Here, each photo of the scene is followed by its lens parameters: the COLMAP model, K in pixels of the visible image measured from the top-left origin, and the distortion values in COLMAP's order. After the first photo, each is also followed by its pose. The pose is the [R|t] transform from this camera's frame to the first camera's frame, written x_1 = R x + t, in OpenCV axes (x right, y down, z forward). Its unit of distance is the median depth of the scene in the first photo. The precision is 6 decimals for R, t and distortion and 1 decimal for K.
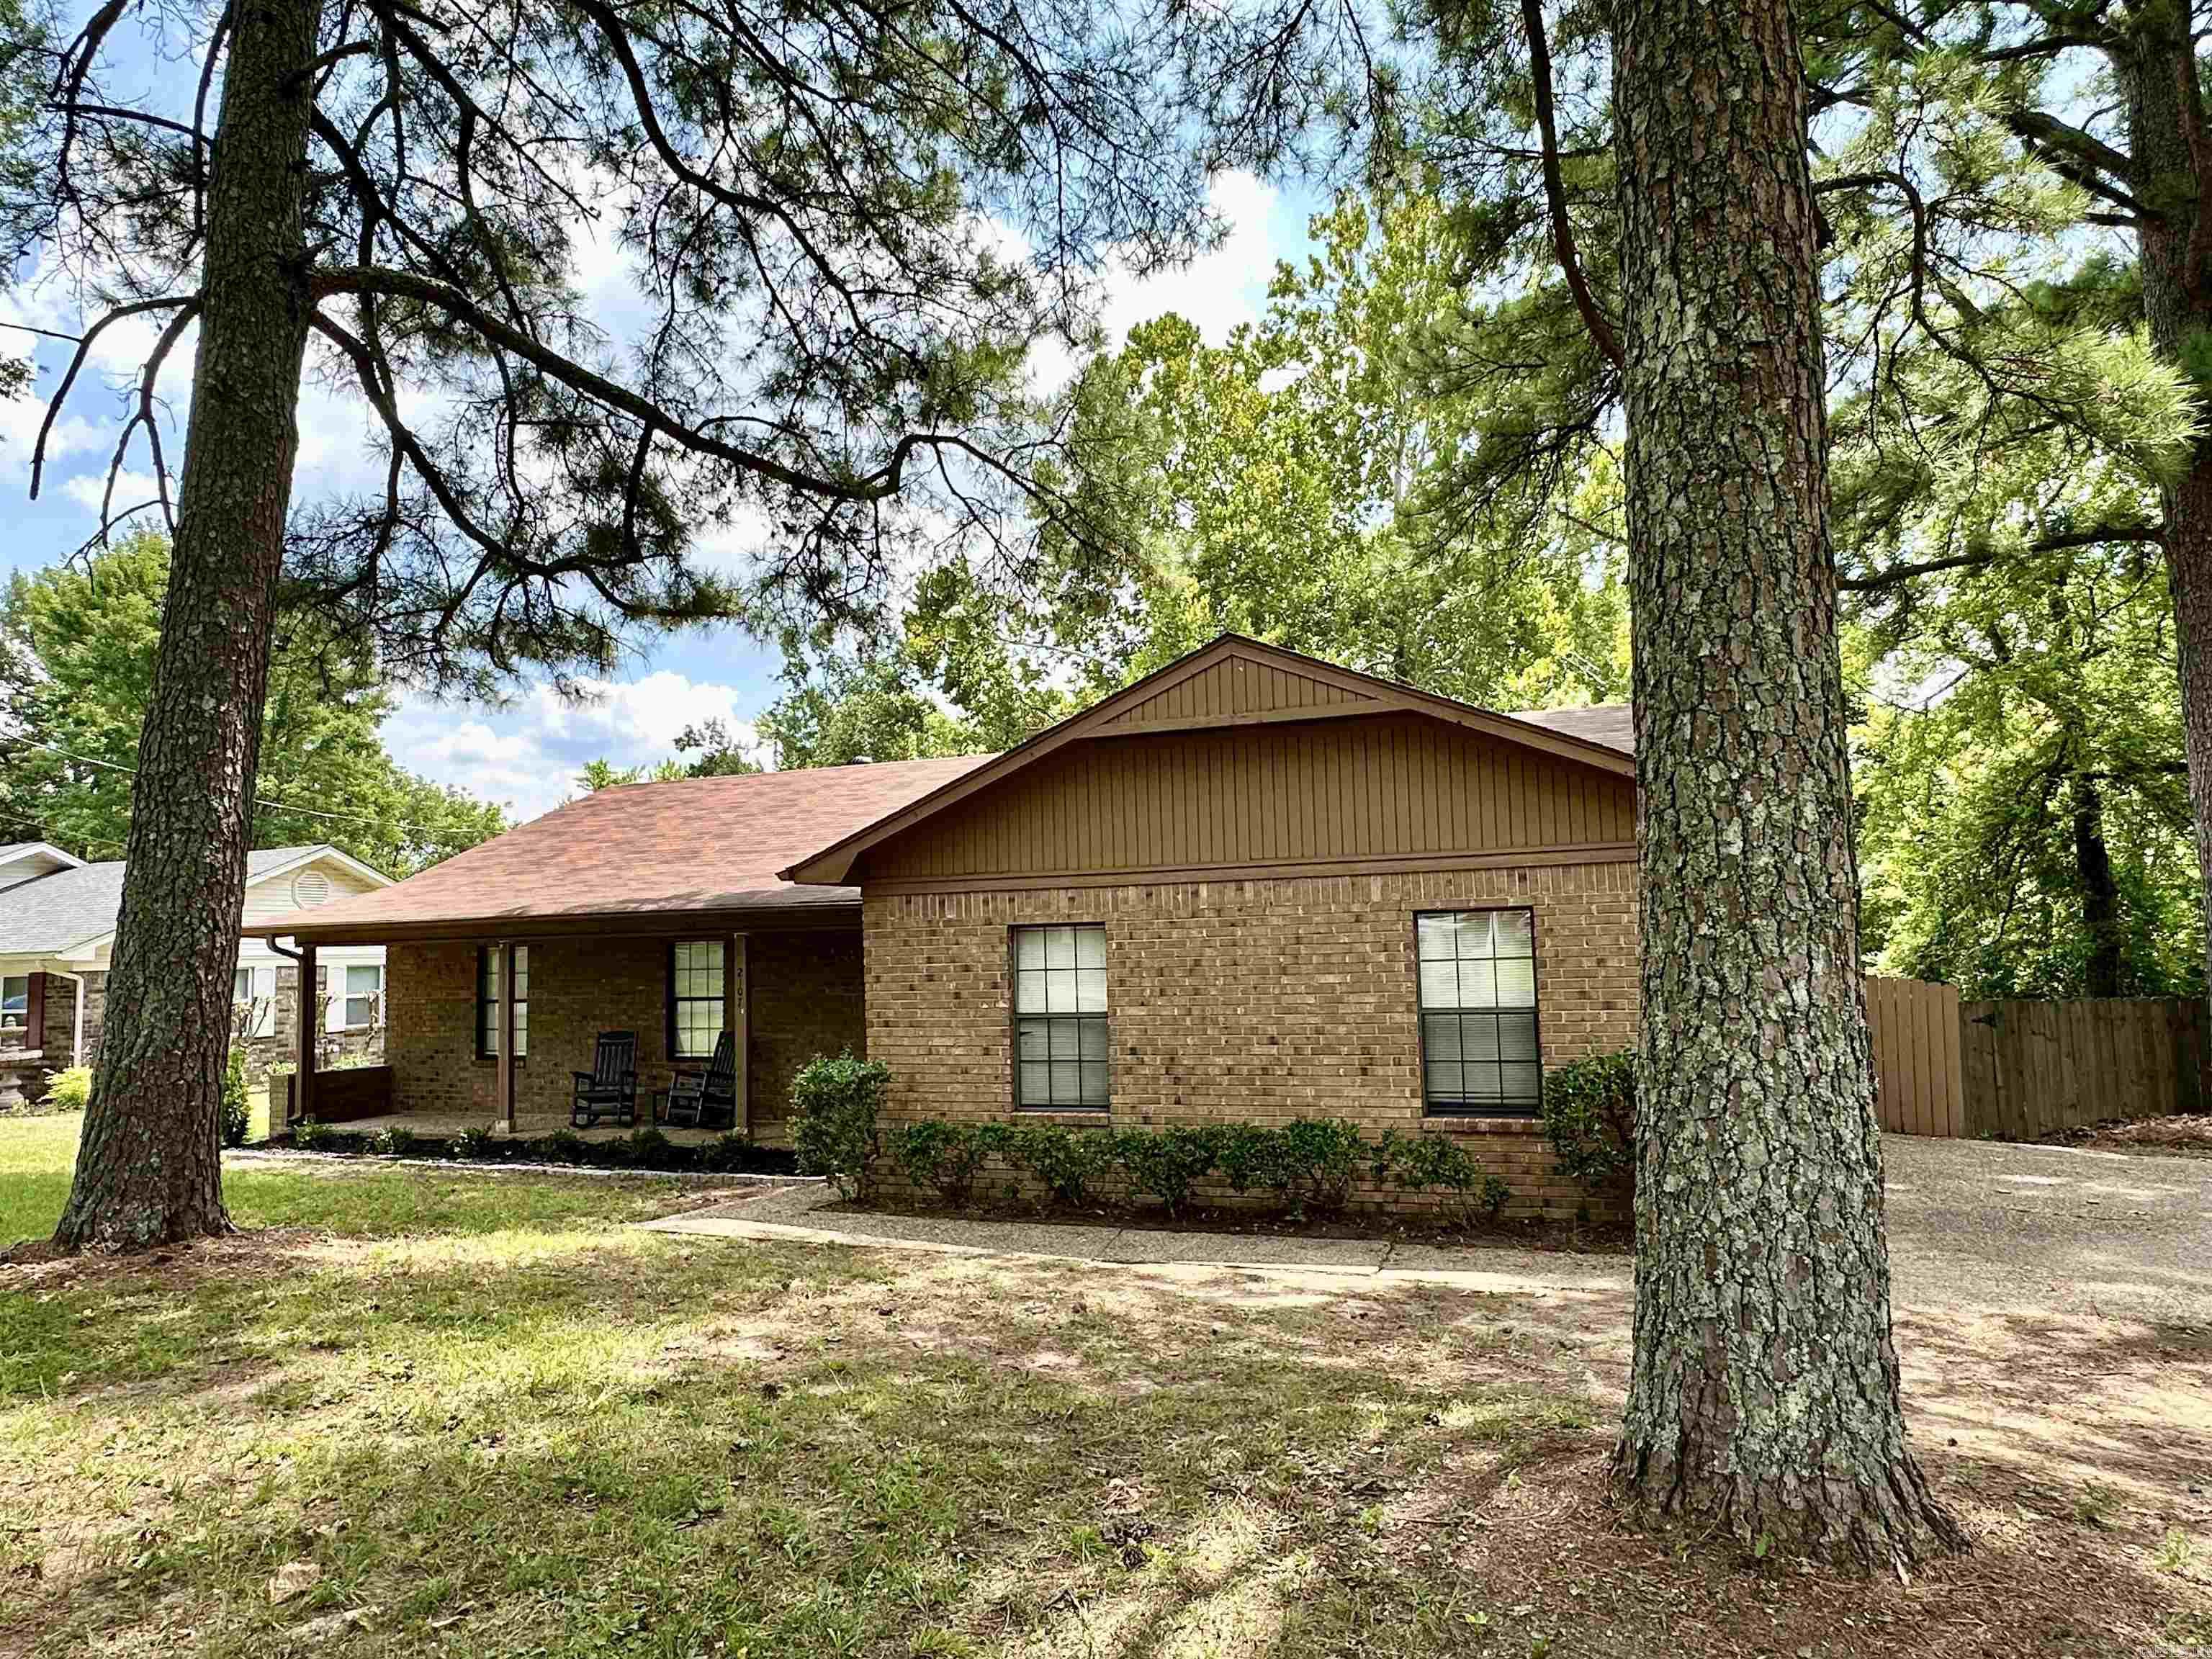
lens RADIAL K [[1341.0, 0, 1108.3], [0, 1341.0, 826.9], [0, 0, 1]] dist [0.005878, 0.001670]
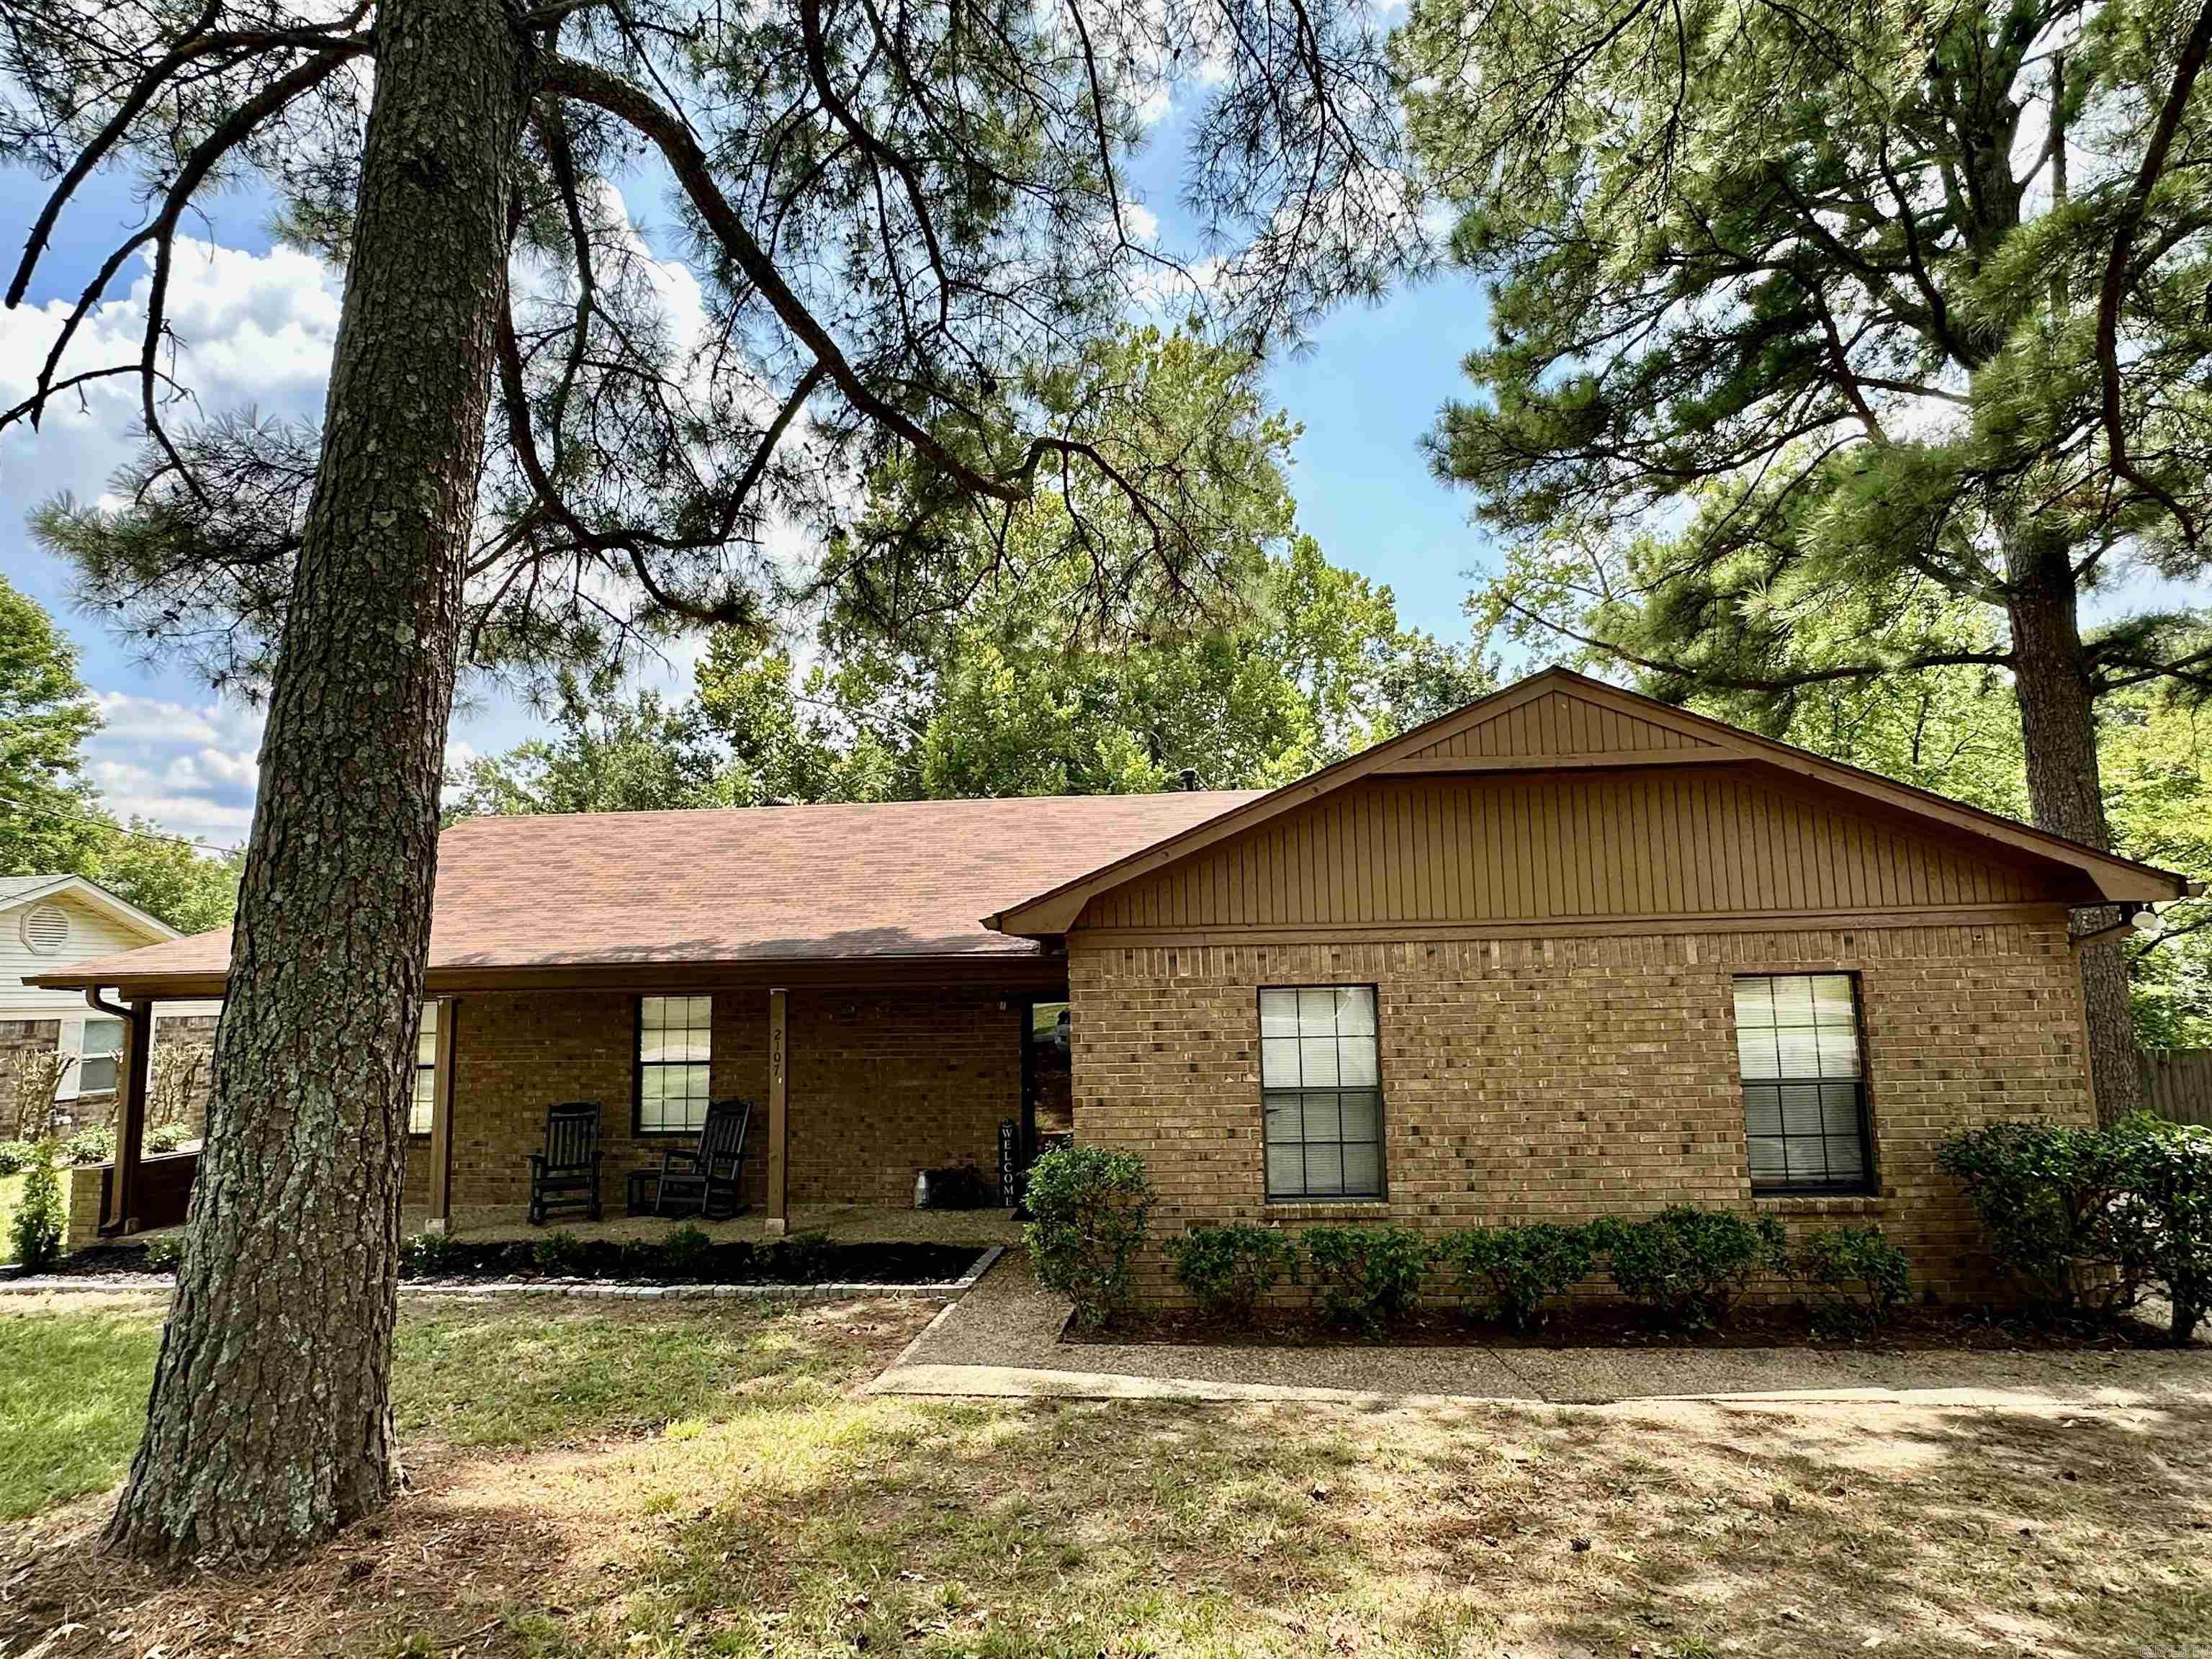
lens RADIAL K [[1178.9, 0, 1103.1], [0, 1178.9, 829.4], [0, 0, 1]] dist [0.001172, 0.002560]
pose [[0.964072, 0.040874, 0.262478, -0.381504], [-0.027862, 0.998200, -0.053109, 0.016105], [-0.264176, 0.043888, 0.963475, 0.292817]]
